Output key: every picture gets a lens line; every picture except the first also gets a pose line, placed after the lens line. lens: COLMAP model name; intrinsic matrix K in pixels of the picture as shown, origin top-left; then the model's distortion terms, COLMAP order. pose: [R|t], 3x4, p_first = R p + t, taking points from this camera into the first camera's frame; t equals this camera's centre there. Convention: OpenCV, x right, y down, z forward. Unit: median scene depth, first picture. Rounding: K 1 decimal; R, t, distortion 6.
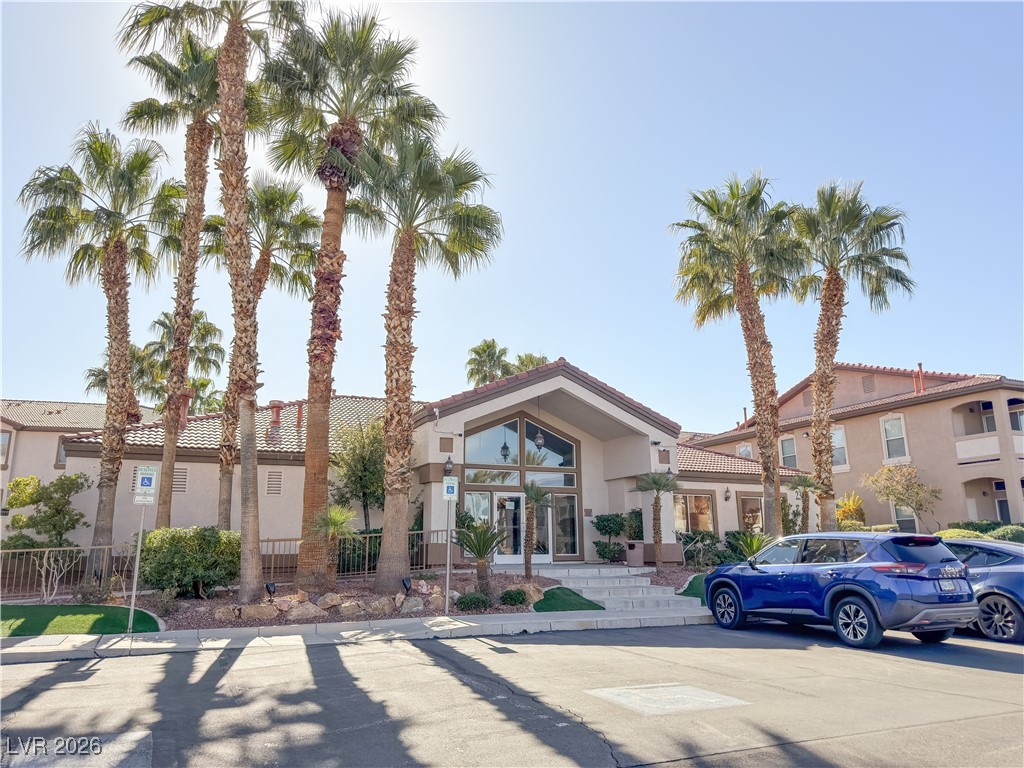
lens RADIAL K [[719.7, 0, 512.0], [0, 719.7, 384.0], [0, 0, 1]] dist [0.141955, -0.269331]
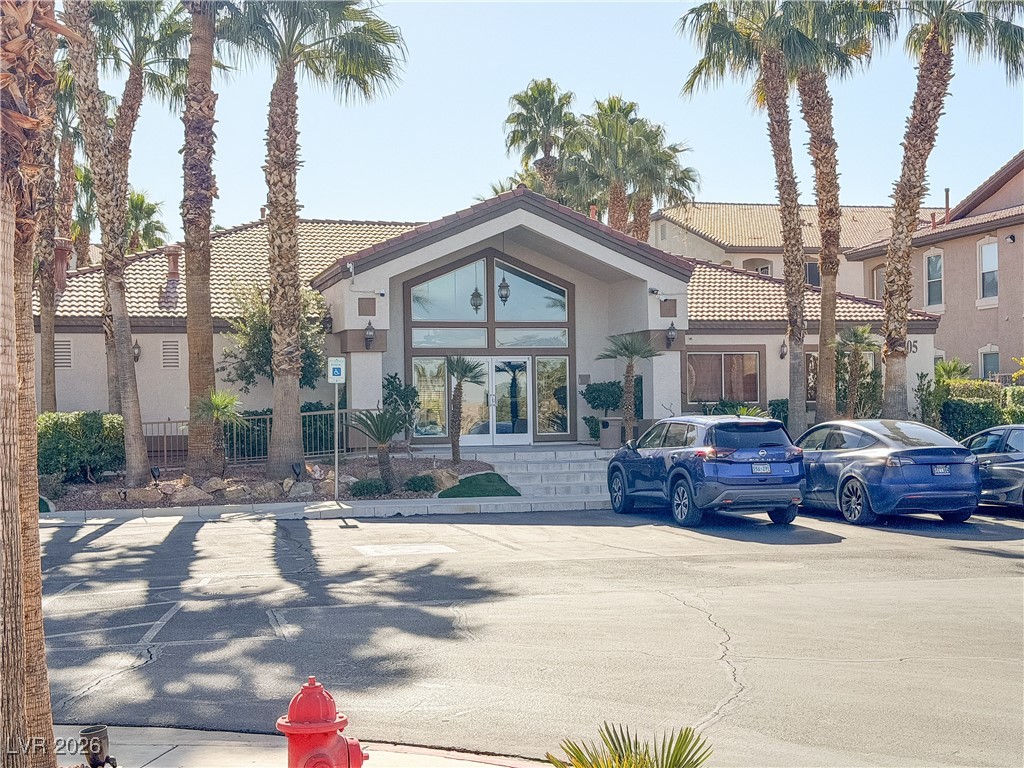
lens RADIAL K [[1429.6, 0, 512.0], [0, 1429.6, 384.0], [0, 0, 1]] dist [0.107730, -0.067683]
pose [[0.989264, -0.010206, -0.145781, 0.364723], [0.040027, 0.978334, 0.203127, -0.181259], [0.140549, -0.206782, 0.968239, -0.669299]]
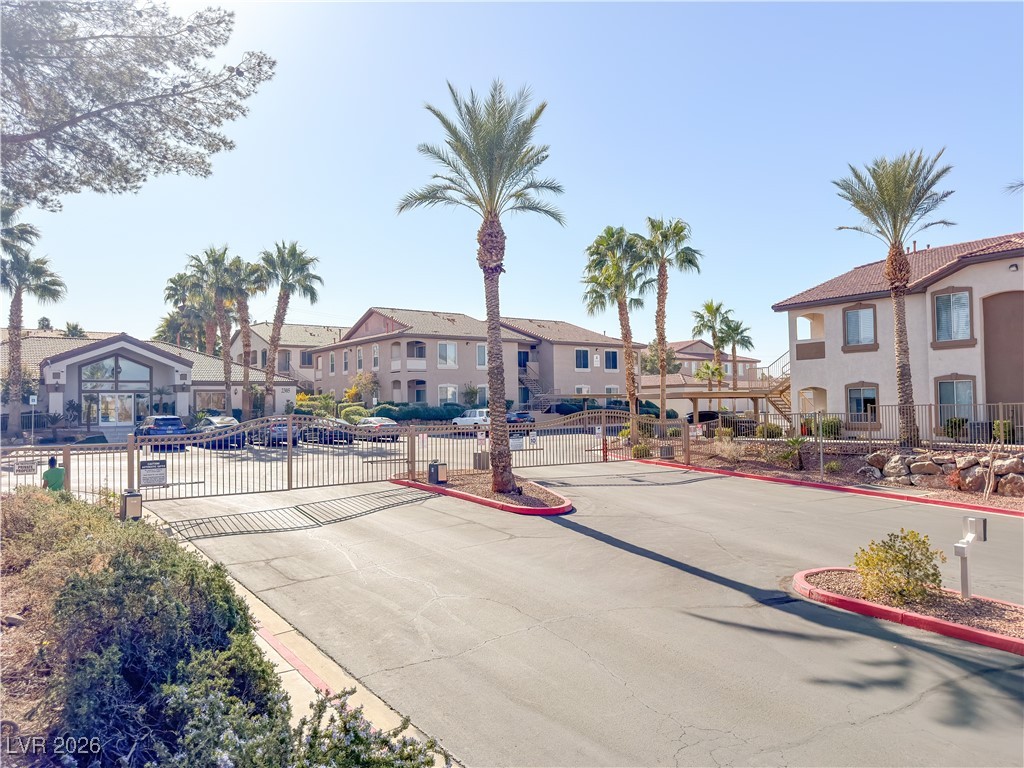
lens RADIAL K [[717.2, 0, 512.0], [0, 717.2, 384.0], [0, 0, 1]] dist [0.002567, -0.001550]
pose [[0.978240, -0.000047, 0.207476, 0.992172], [-0.039591, 0.981582, 0.186892, -0.433898], [-0.203663, -0.191039, 0.960221, -1.715822]]
